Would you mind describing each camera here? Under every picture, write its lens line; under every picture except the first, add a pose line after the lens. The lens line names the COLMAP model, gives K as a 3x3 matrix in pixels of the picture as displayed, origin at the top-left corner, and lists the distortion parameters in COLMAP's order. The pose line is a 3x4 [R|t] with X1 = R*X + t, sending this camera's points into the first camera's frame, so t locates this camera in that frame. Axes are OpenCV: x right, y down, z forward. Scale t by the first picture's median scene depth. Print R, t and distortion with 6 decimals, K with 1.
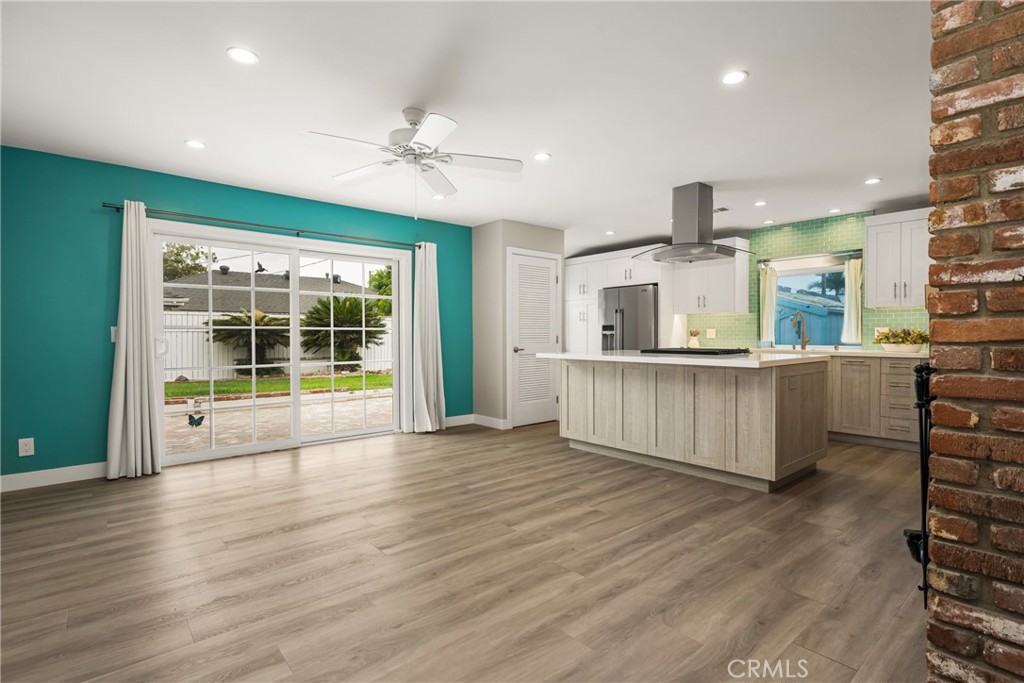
lens RADIAL K [[489.3, 0, 511.5], [0, 489.3, 337.7], [0, 0, 1]] dist [0.000429, -0.000026]
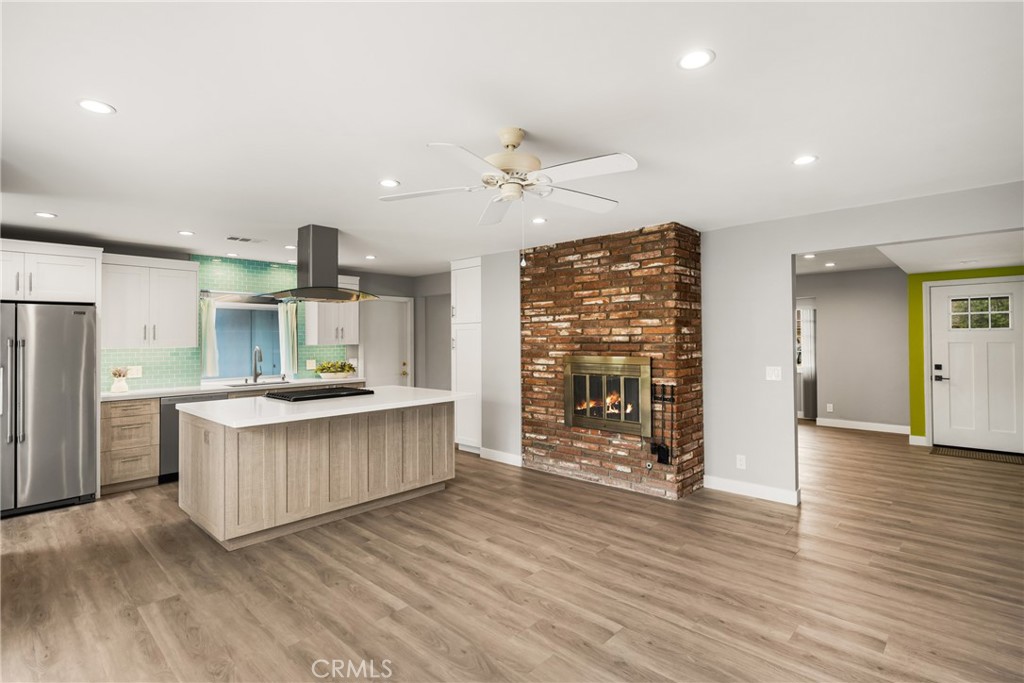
lens RADIAL K [[500.3, 0, 506.8], [0, 500.3, 327.9], [0, 0, 1]] dist [-0.001115, 0.000022]
pose [[-0.096937, 0.025833, 0.994955, -0.821302], [0.015616, 0.999580, -0.024432, -0.090460], [-0.995168, 0.013168, -0.097300, 0.869295]]
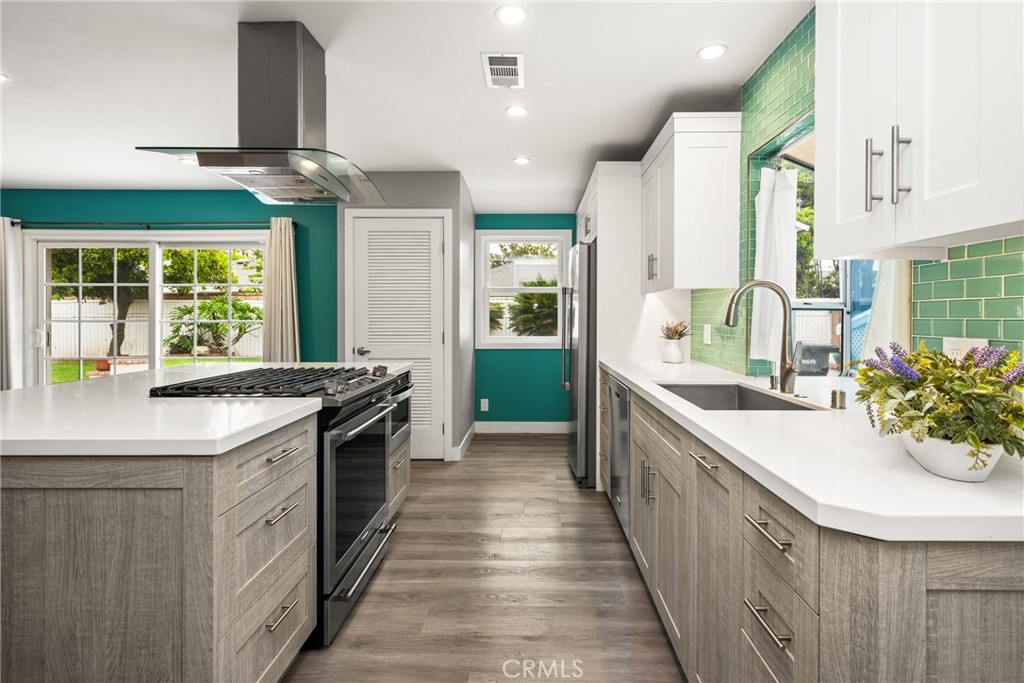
lens RADIAL K [[498.4, 0, 526.7], [0, 498.4, 319.2], [0, 0, 1]] dist [-0.000021, 0.000161]
pose [[0.755389, 0.008255, -0.655224, 1.060264], [-0.005339, 0.999965, 0.006443, -0.046305], [0.655254, -0.001369, 0.755407, 0.960289]]
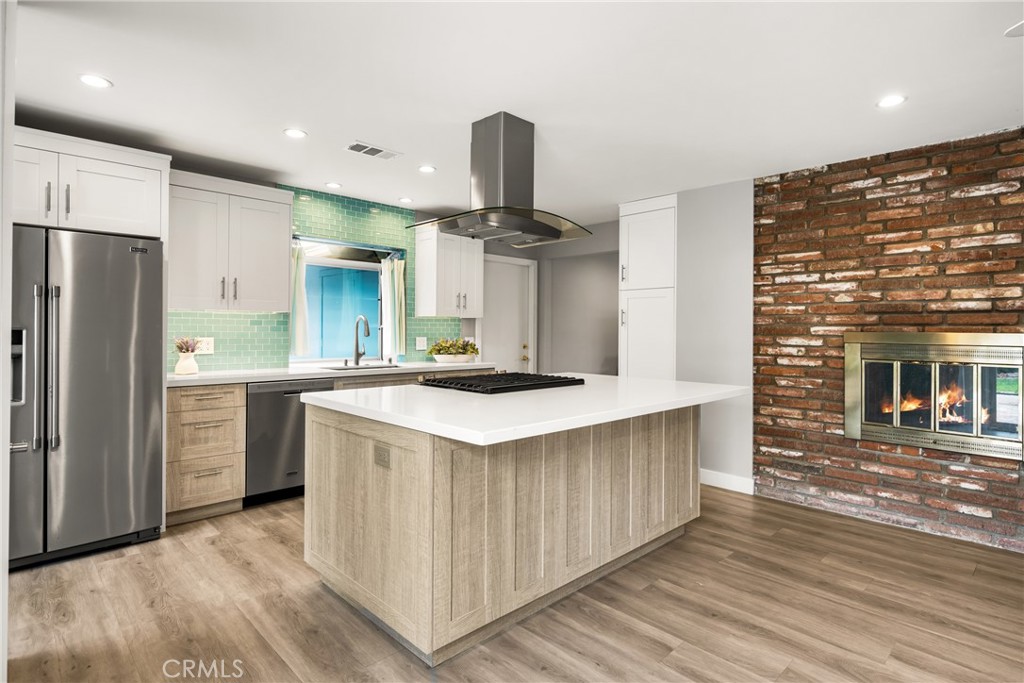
lens RADIAL K [[527.7, 0, 511.2], [0, 527.7, 324.8], [0, 0, 1]] dist [-0.000652, -0.000129]
pose [[-0.061706, 0.011572, 0.998027, -0.380500], [-0.002202, 0.999929, -0.011730, -0.046338], [-0.998092, -0.002922, -0.061676, 1.248410]]
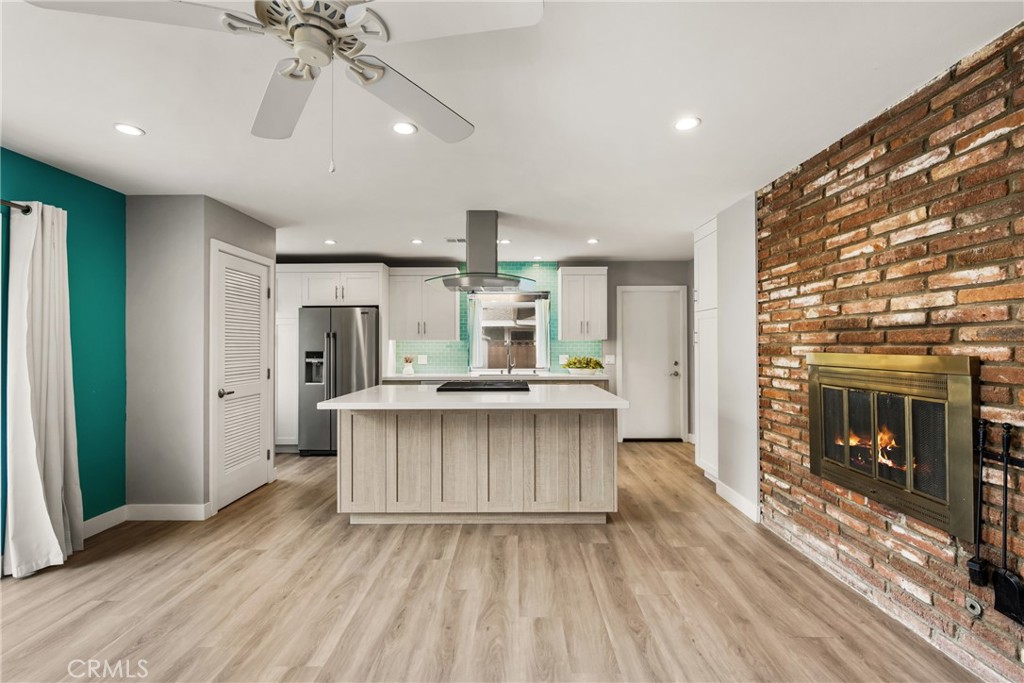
lens RADIAL K [[457.3, 0, 508.4], [0, 457.3, 337.6], [0, 0, 1]] dist [-0.000263, -0.000016]
pose [[0.659055, 0.013507, 0.751973, -0.324142], [0.005856, 0.999716, -0.023089, -0.055568], [-0.752072, 0.019621, 0.658789, 0.456356]]
